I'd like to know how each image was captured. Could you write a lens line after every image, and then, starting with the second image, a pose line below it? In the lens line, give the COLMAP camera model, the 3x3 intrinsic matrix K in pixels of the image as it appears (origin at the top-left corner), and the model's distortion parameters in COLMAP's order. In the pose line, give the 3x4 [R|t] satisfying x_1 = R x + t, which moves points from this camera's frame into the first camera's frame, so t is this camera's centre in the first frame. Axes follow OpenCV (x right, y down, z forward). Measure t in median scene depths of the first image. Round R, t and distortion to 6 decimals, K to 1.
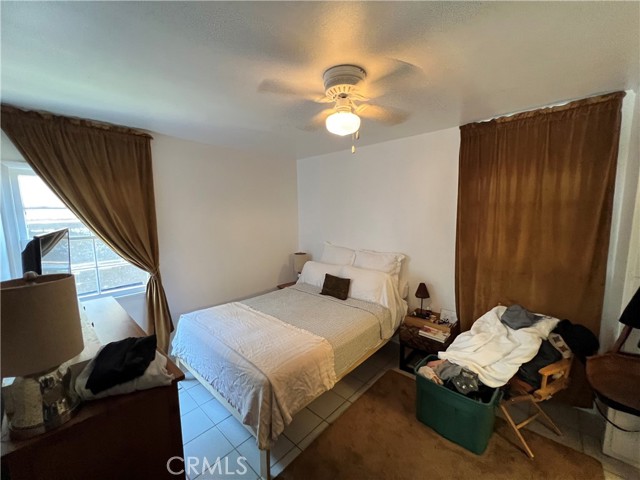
lens RADIAL K [[255.7, 0, 319.1], [0, 255.7, 238.6], [0, 0, 1]] dist [-0.001466, 0.000785]
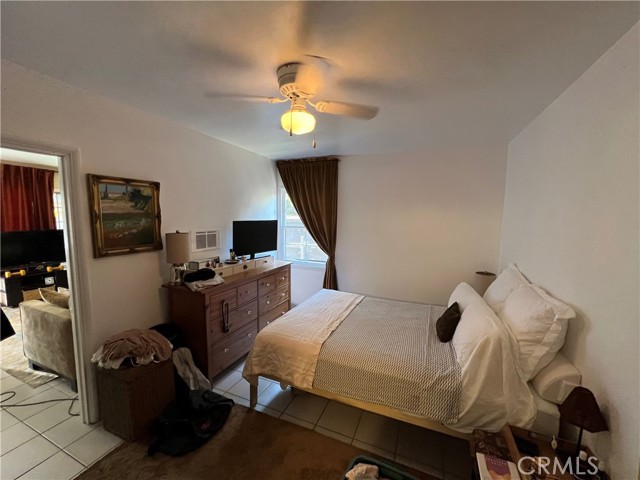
lens RADIAL K [[255.7, 0, 320.6], [0, 255.7, 240.9], [0, 0, 1]] dist [-0.001466, 0.000785]
pose [[0.338032, 0.104620, -0.935302, 0.719531], [-0.115714, 0.990882, 0.069017, -0.045201], [0.933994, 0.084897, 0.347056, 0.514270]]
